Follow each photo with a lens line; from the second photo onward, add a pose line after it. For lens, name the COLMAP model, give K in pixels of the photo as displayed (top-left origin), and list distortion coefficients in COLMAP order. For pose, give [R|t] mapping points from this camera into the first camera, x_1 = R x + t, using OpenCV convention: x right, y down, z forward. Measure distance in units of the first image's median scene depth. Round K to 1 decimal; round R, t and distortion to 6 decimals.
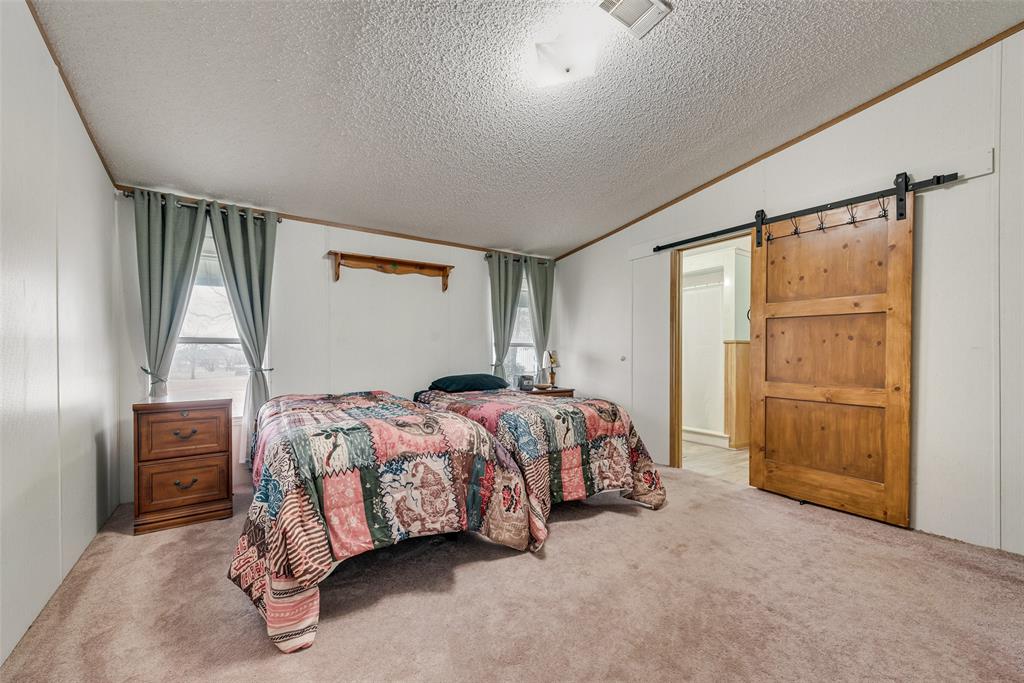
lens RADIAL K [[418.2, 0, 515.4], [0, 418.2, 344.8], [0, 0, 1]] dist [0.014146, -0.005742]
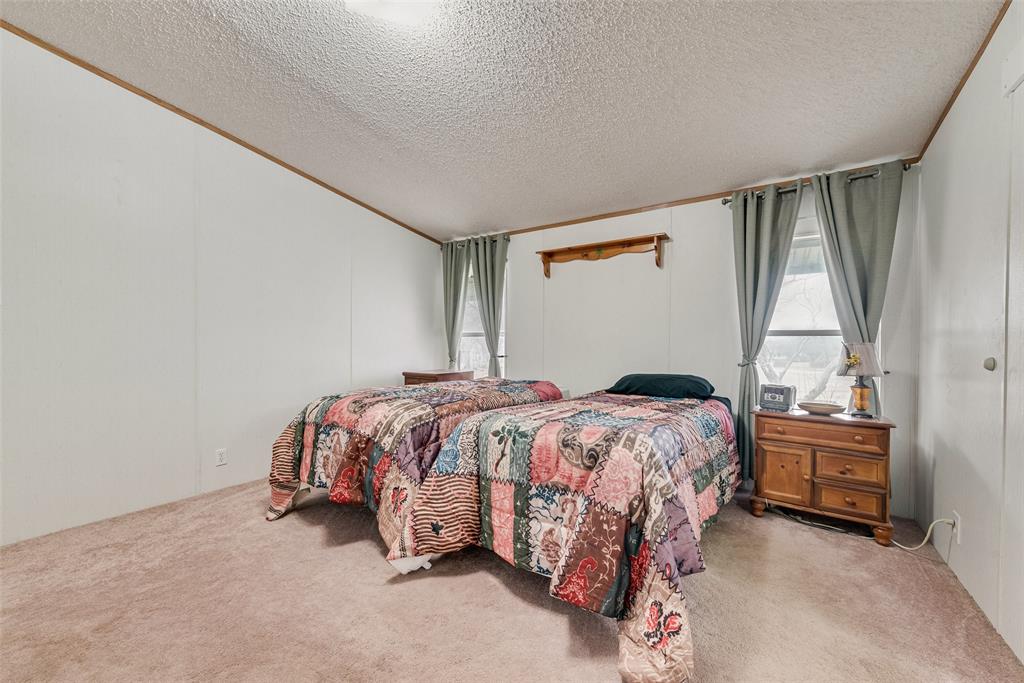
lens RADIAL K [[418.2, 0, 515.4], [0, 418.2, 344.8], [0, 0, 1]] dist [0.014146, -0.005742]
pose [[0.333499, 0.007869, -0.942717, 0.773041], [0.003344, 0.999949, 0.009530, 0.012862], [0.942744, -0.006331, 0.333456, 0.771887]]
